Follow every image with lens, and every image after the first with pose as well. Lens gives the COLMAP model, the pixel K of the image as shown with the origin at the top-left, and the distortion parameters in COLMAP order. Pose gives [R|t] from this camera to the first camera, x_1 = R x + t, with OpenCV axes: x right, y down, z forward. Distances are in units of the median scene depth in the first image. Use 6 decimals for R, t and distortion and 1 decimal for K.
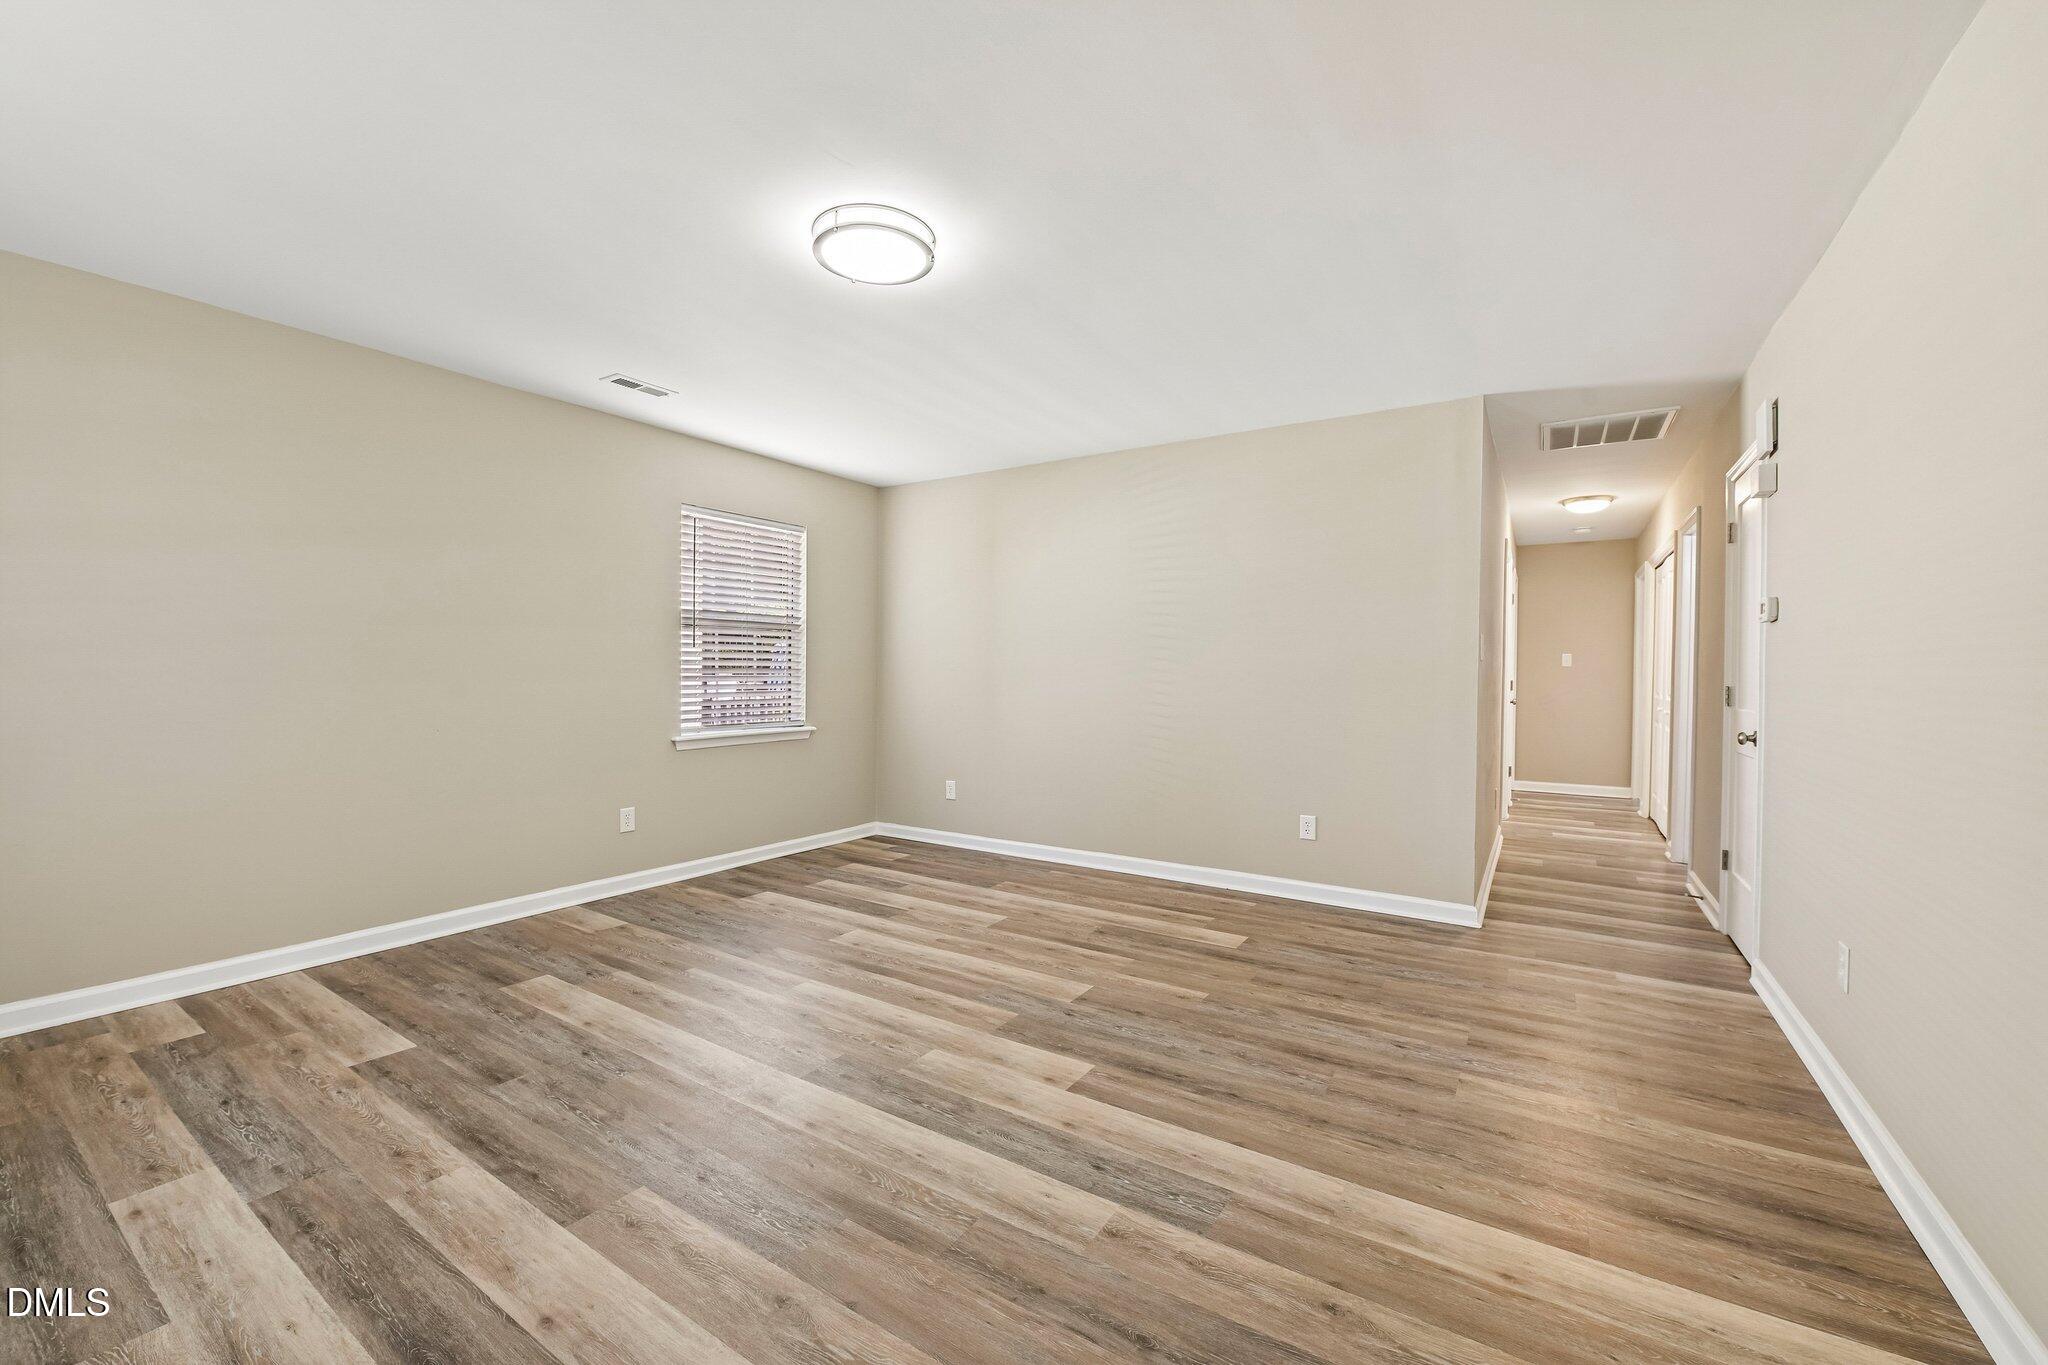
lens RADIAL K [[822.1, 0, 1024.0], [0, 822.1, 682.5], [0, 0, 1]] dist [-0.026385, 0.000243]
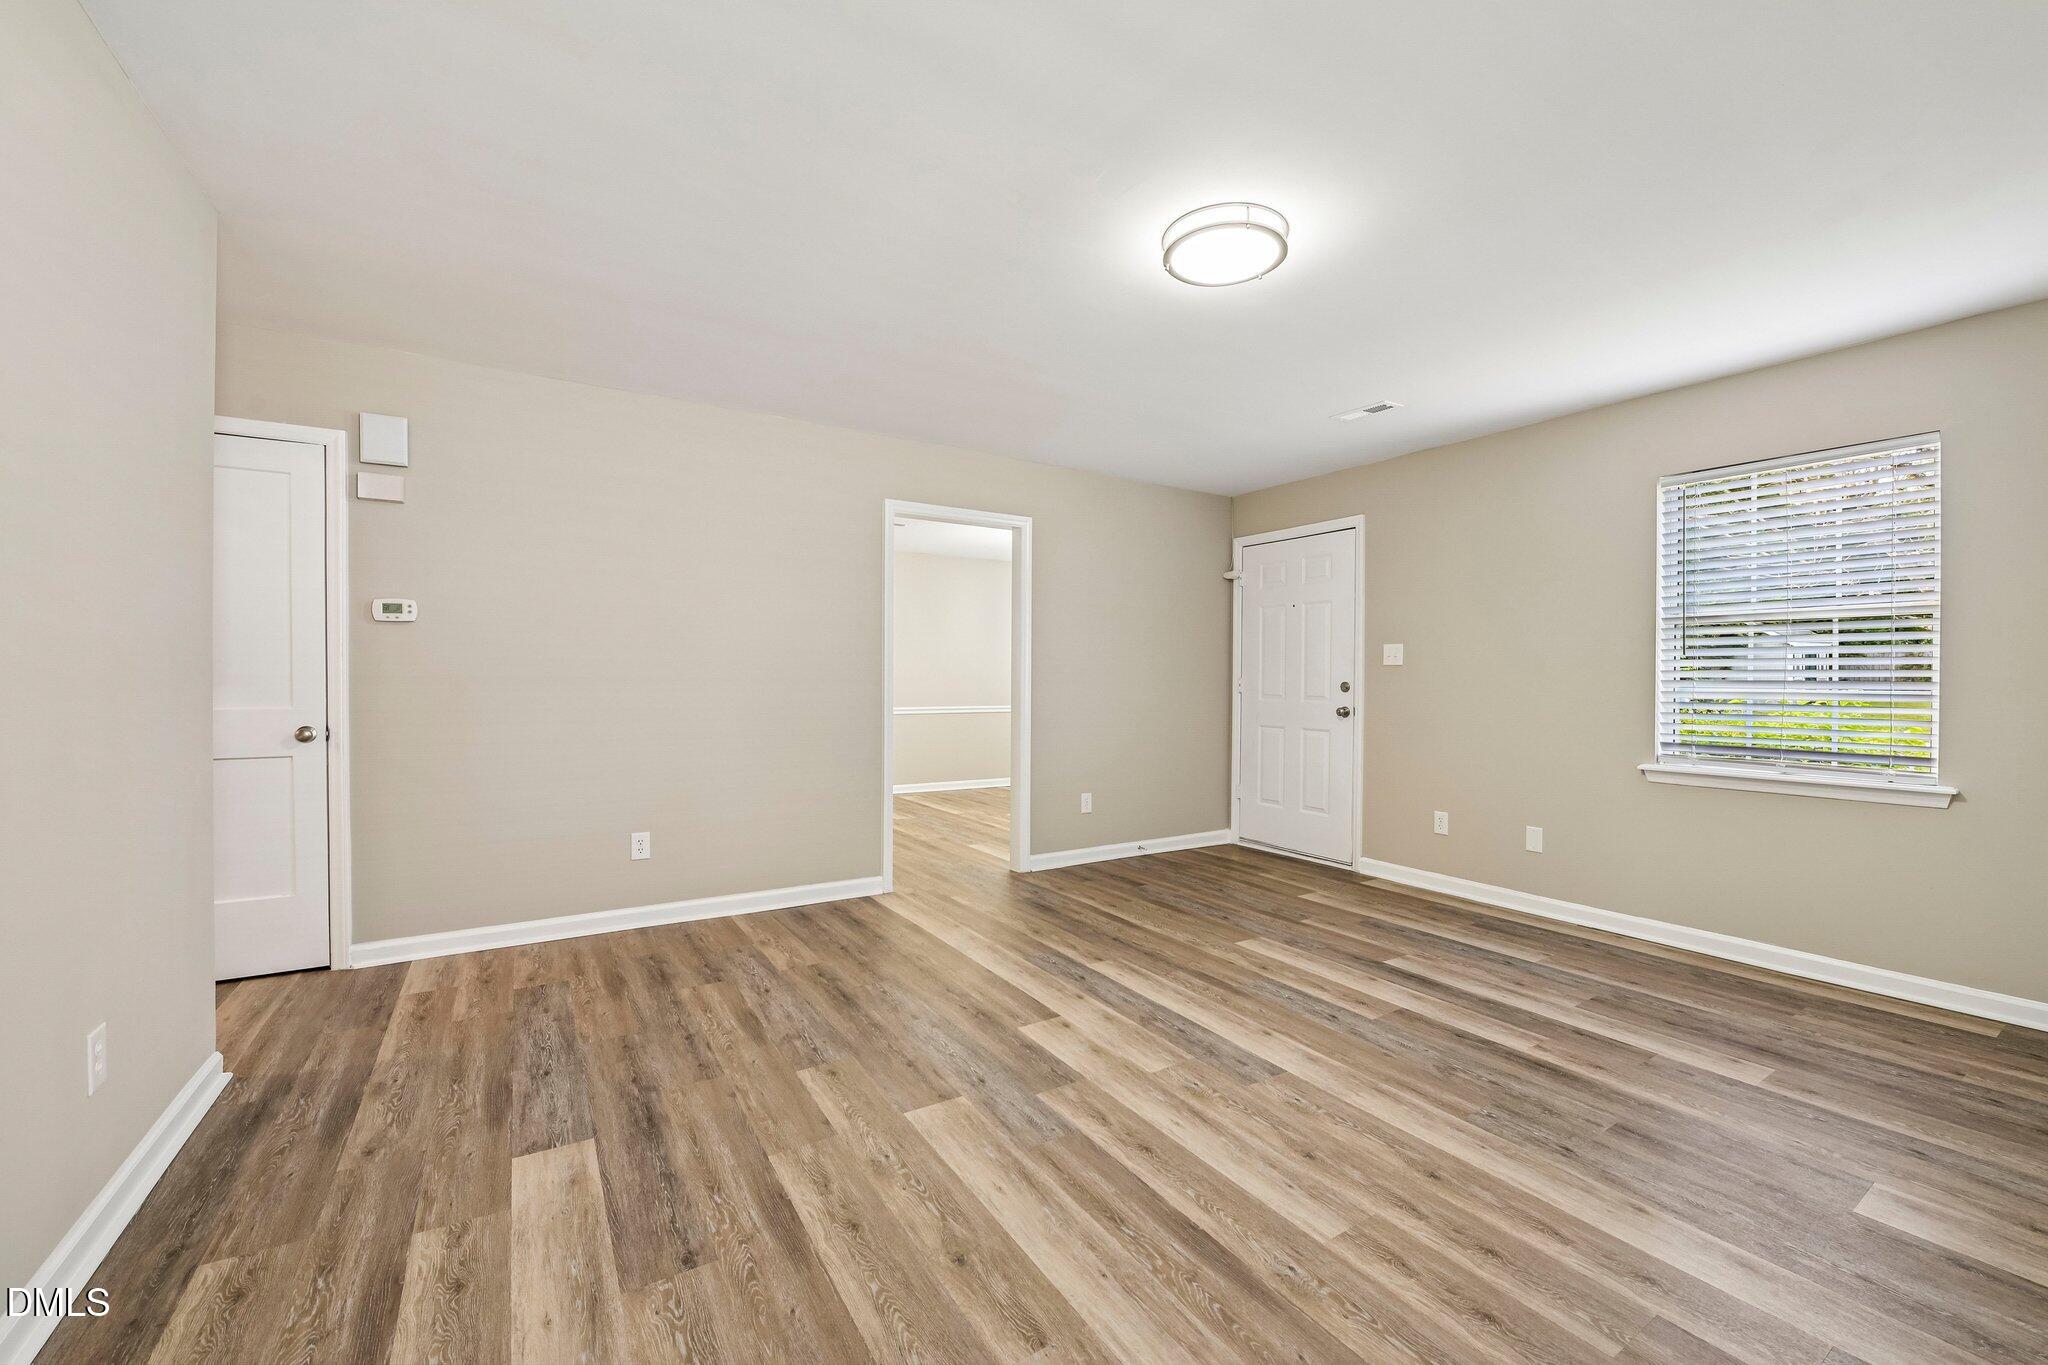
lens RADIAL K [[822.1, 0, 1024.0], [0, 822.1, 682.5], [0, 0, 1]] dist [-0.026385, 0.000243]
pose [[-0.909268, -0.015462, 0.415923, -0.354267], [-0.006864, 0.999731, 0.022160, -0.028196], [-0.416154, 0.017295, -0.909130, 1.870115]]
